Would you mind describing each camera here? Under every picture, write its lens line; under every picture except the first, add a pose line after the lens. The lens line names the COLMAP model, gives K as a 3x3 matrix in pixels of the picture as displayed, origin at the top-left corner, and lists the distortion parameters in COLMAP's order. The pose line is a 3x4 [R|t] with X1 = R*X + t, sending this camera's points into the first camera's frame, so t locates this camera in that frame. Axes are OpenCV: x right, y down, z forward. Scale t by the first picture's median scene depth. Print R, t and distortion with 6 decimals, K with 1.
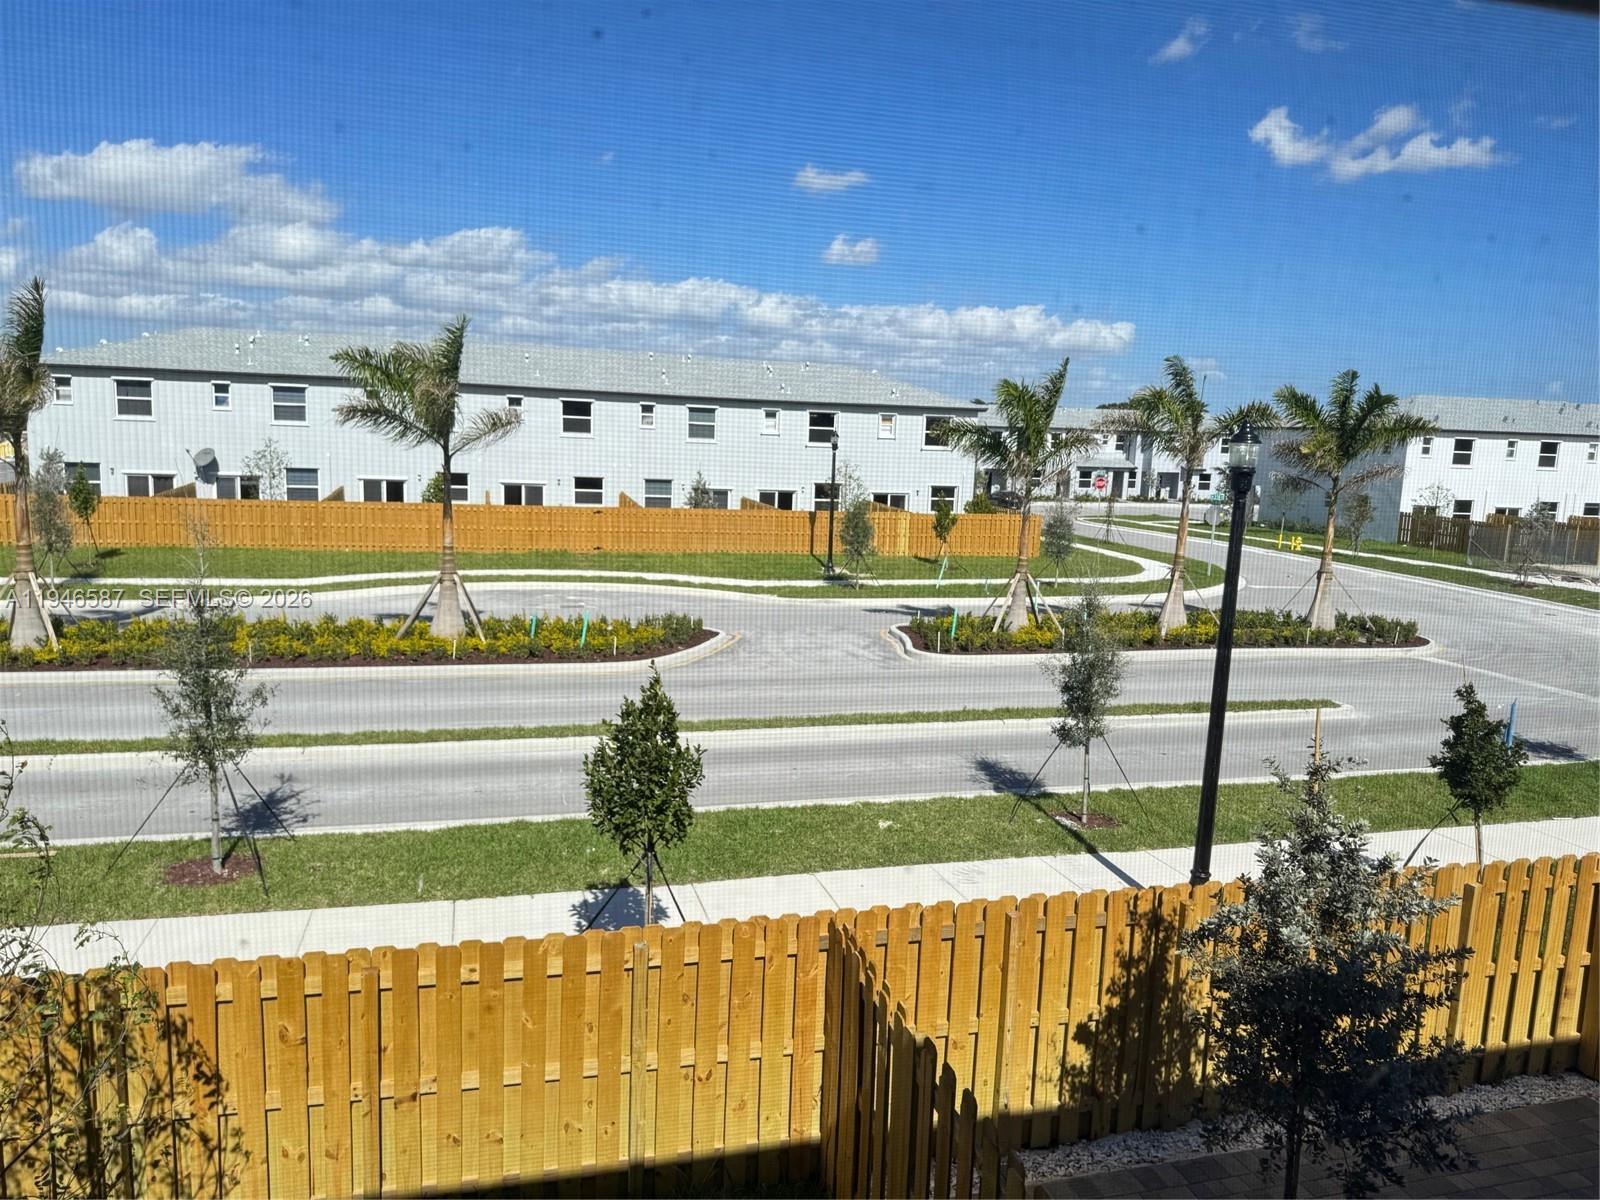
lens RADIAL K [[1112.2, 0, 794.5], [0, 1112.2, 598.3], [0, 0, 1]] dist [0.000534, -0.001929]
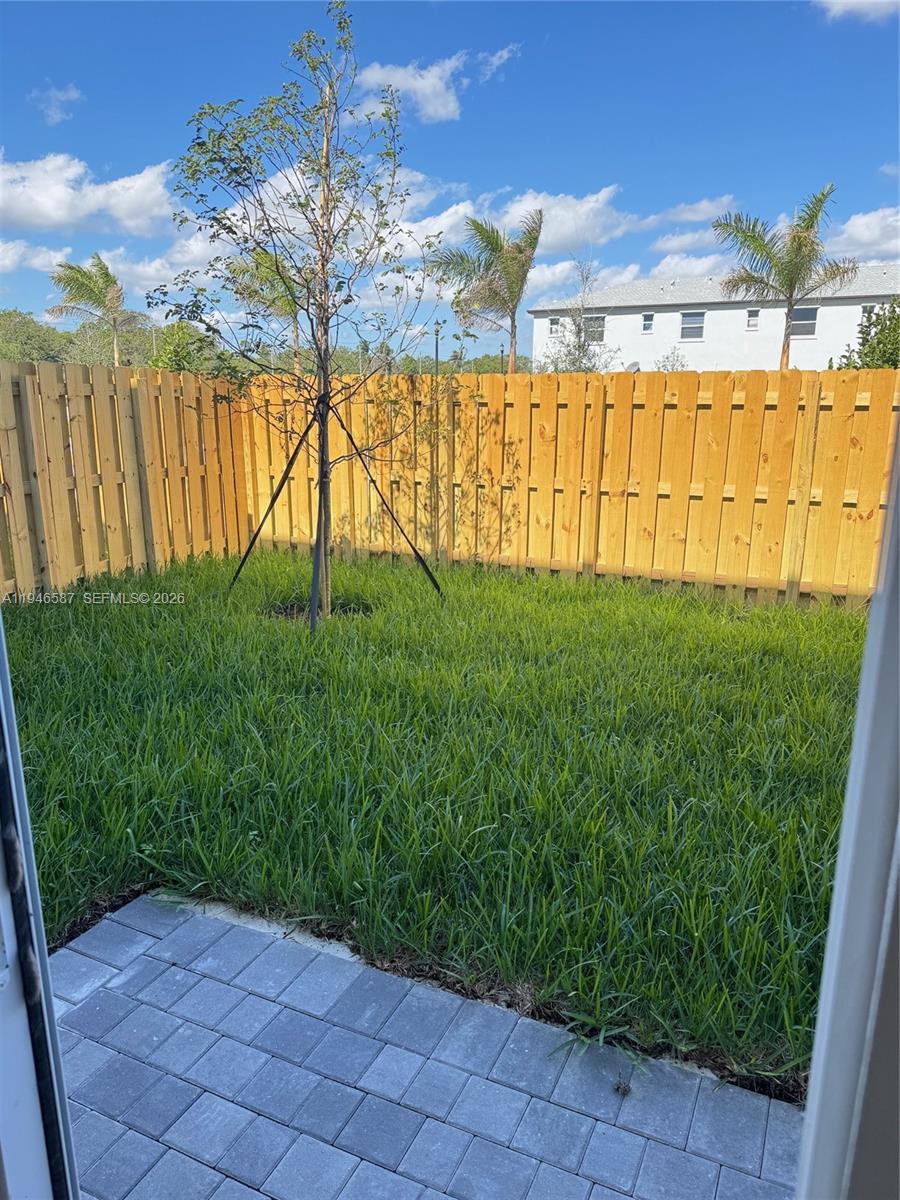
lens RADIAL K [[834.2, 0, 448.6], [0, 834.2, 603.0], [0, 0, 1]] dist [0.000534, -0.001929]
pose [[0.754702, 0.127281, -0.643603, 0.156008], [-0.072089, 0.991149, 0.111479, 0.464720], [0.652095, -0.037737, 0.757198, 0.094488]]
